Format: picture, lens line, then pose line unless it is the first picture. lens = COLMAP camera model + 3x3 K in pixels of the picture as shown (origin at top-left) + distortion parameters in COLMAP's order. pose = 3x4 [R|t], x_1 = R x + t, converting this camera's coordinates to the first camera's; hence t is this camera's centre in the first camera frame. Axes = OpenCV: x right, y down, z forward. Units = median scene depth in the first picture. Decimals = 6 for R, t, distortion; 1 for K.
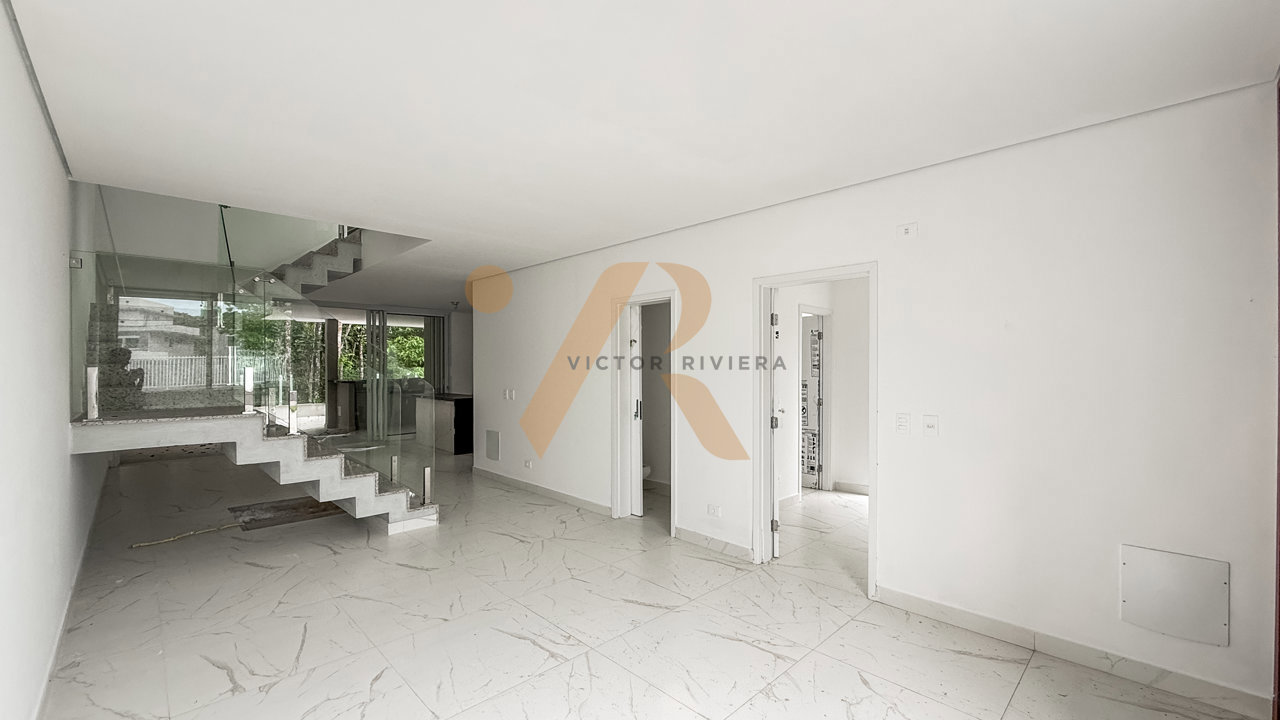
lens RADIAL K [[513.8, 0, 646.8], [0, 513.8, 365.3], [0, 0, 1]] dist [-0.006888, -0.000255]
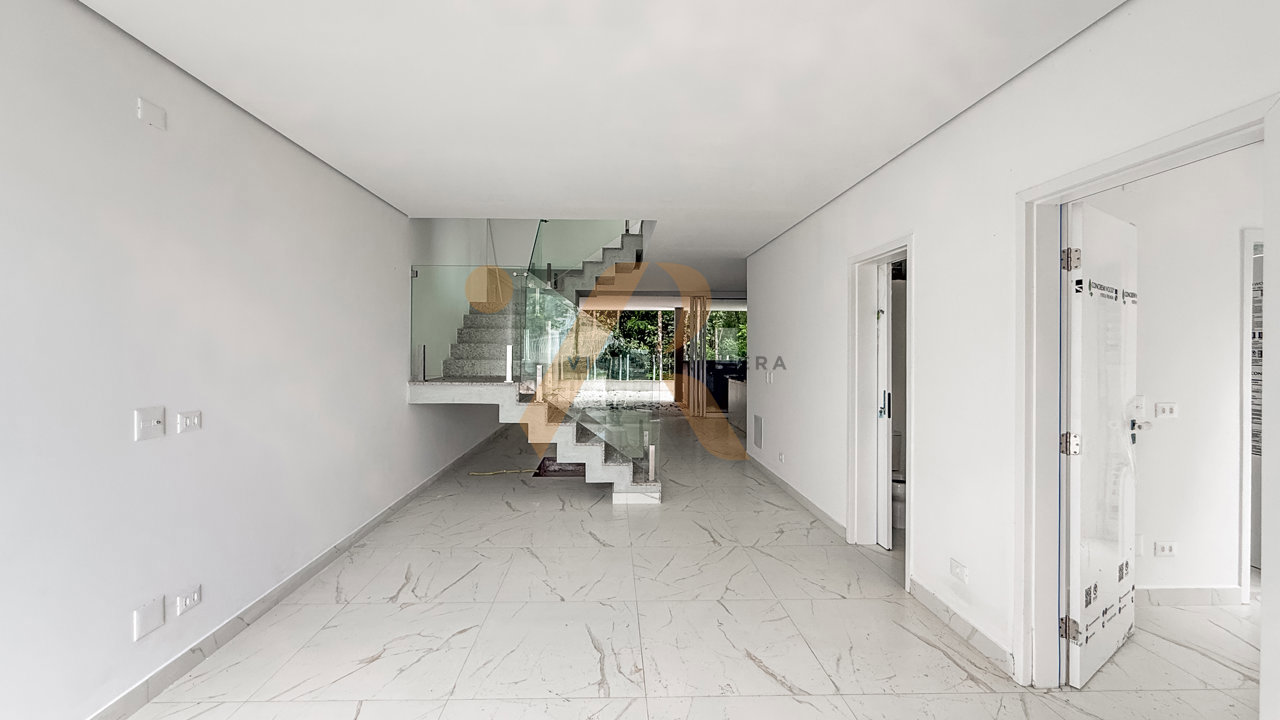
lens RADIAL K [[513.8, 0, 631.2], [0, 513.8, 350.4], [0, 0, 1]] dist [-0.006888, -0.000255]
pose [[0.733993, 0.005928, -0.679131, 0.250829], [-0.004941, 0.999982, 0.003389, 0.009724], [0.679139, 0.000869, 0.734010, 0.248077]]
